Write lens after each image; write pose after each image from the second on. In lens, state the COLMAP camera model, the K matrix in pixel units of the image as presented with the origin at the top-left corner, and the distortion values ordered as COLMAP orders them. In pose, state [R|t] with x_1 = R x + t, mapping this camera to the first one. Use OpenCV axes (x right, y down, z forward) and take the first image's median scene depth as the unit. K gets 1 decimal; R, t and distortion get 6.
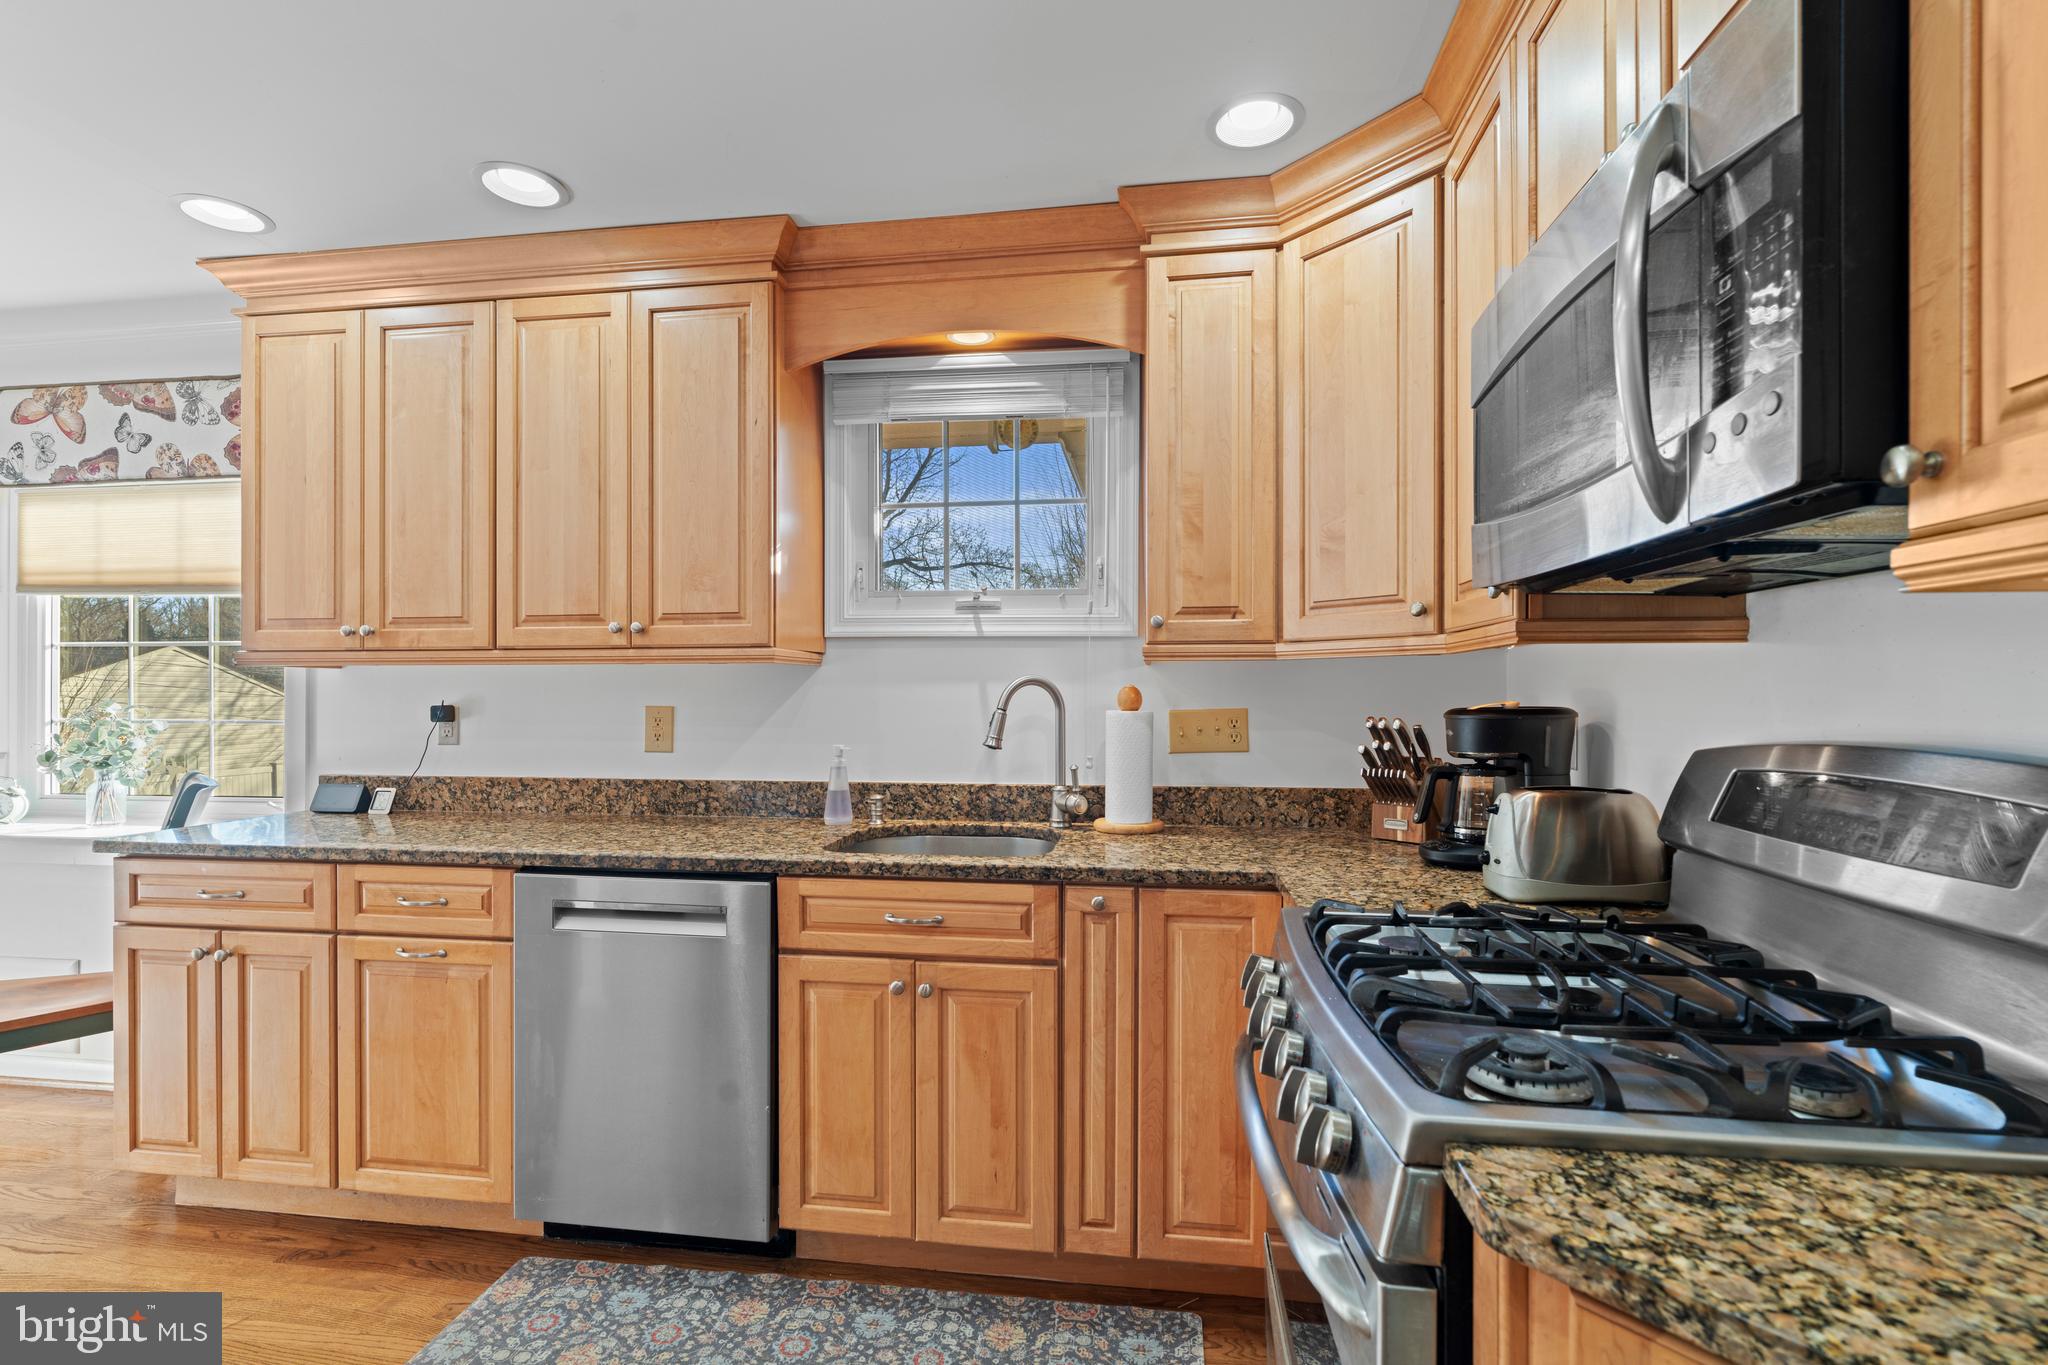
lens RADIAL K [[930.2, 0, 1009.3], [0, 930.2, 695.0], [0, 0, 1]] dist [0.001249, -0.002011]
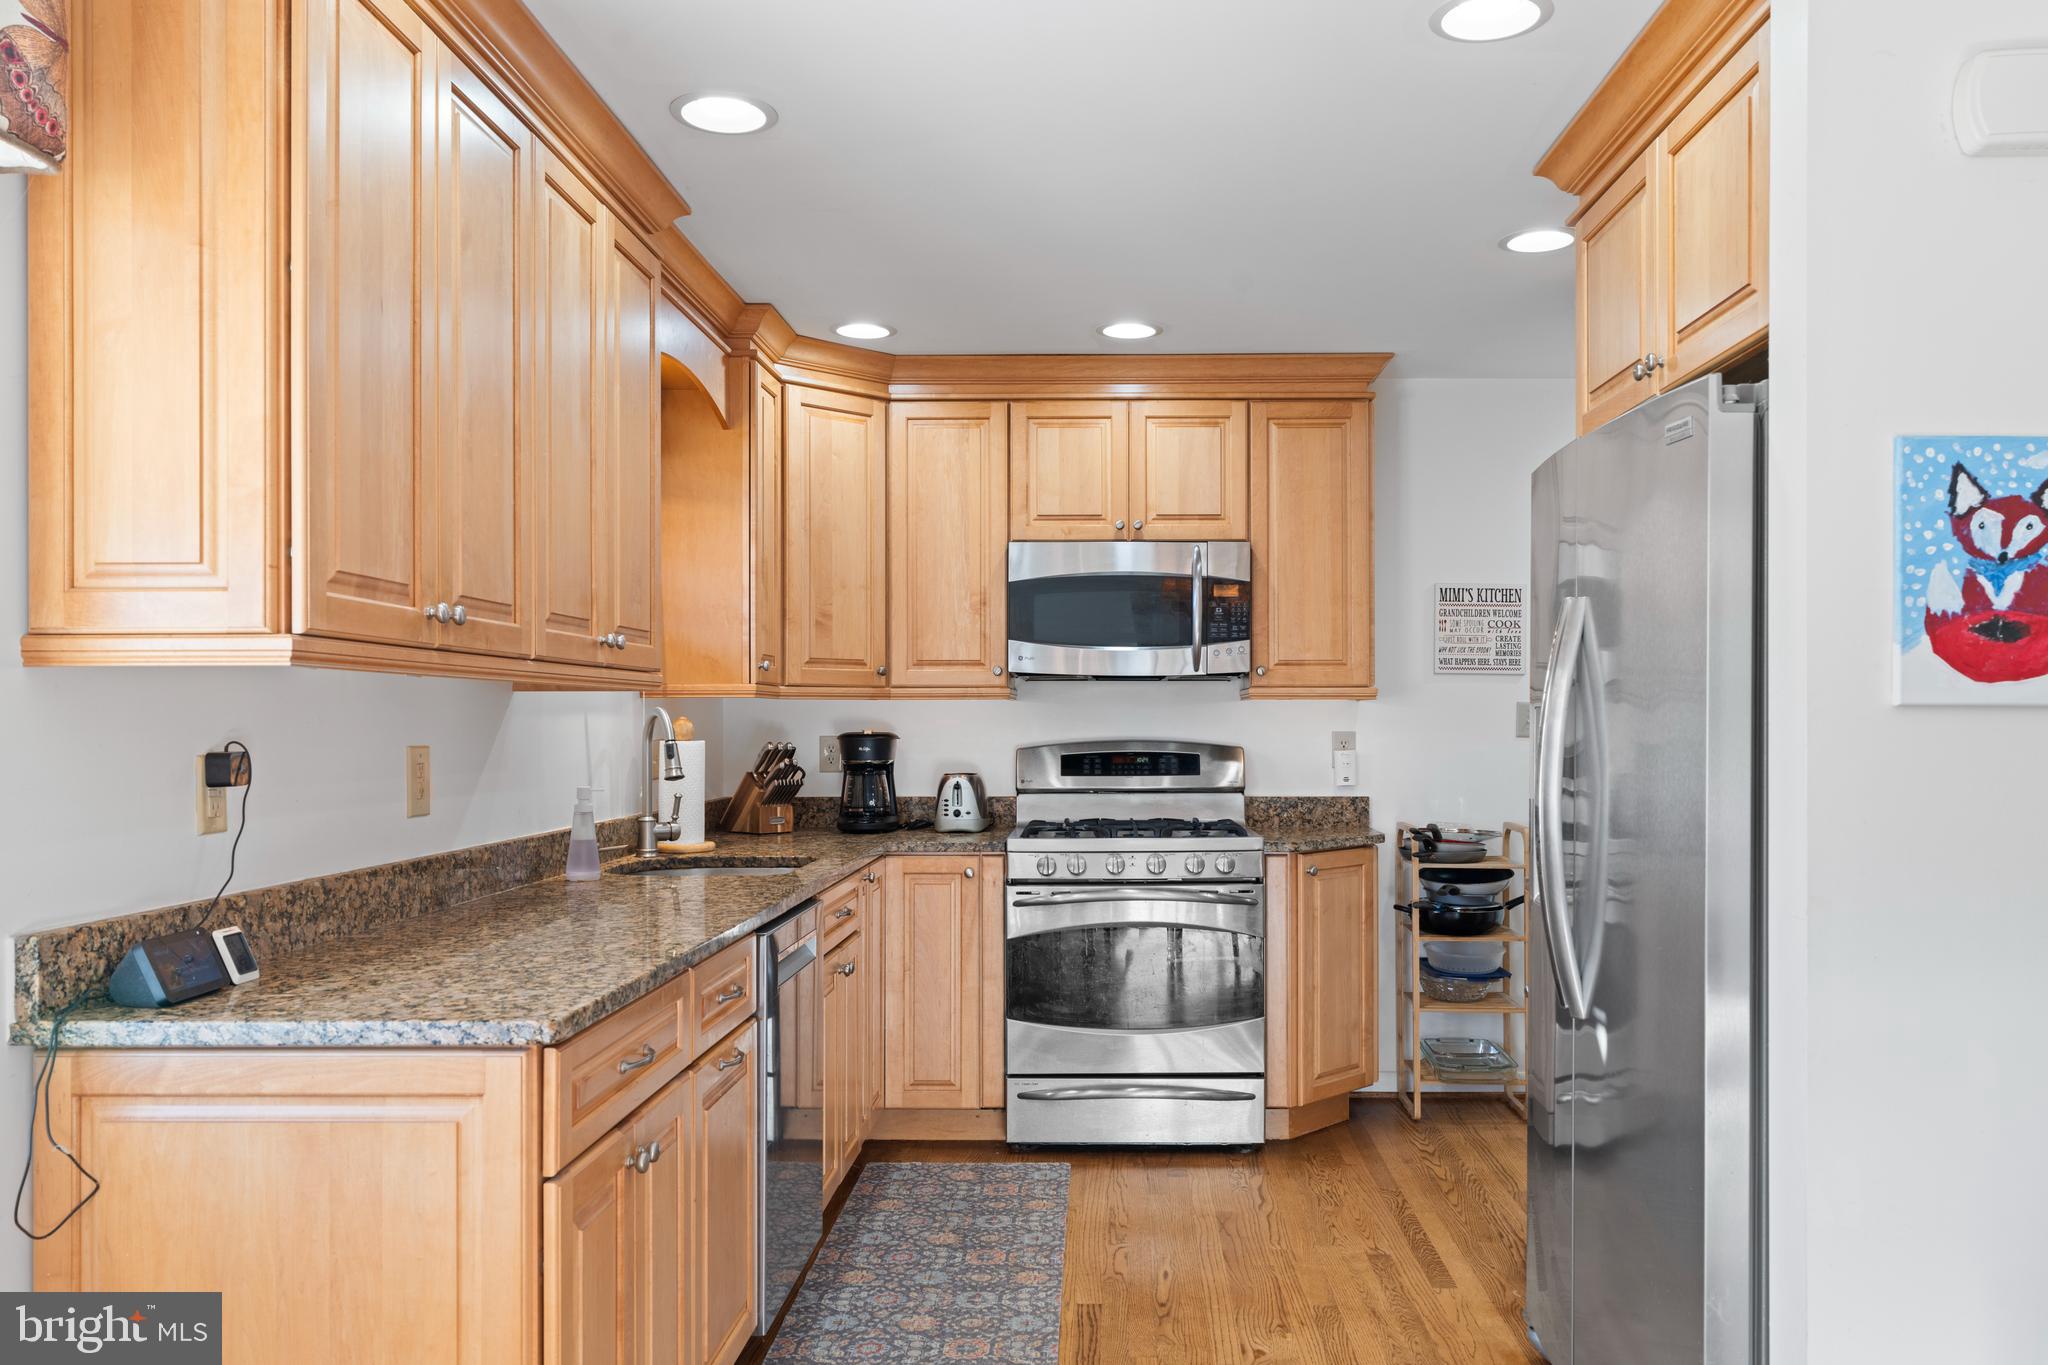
lens RADIAL K [[1561.8, 0, 1081.0], [0, 1561.8, 714.4], [0, 0, 1]] dist [-0.023859, 0.014351]
pose [[-0.133491, 0.004425, 0.991040, -1.632433], [0.003829, 0.999985, -0.003949, -0.004233], [-0.991043, 0.003267, -0.133506, 0.737597]]
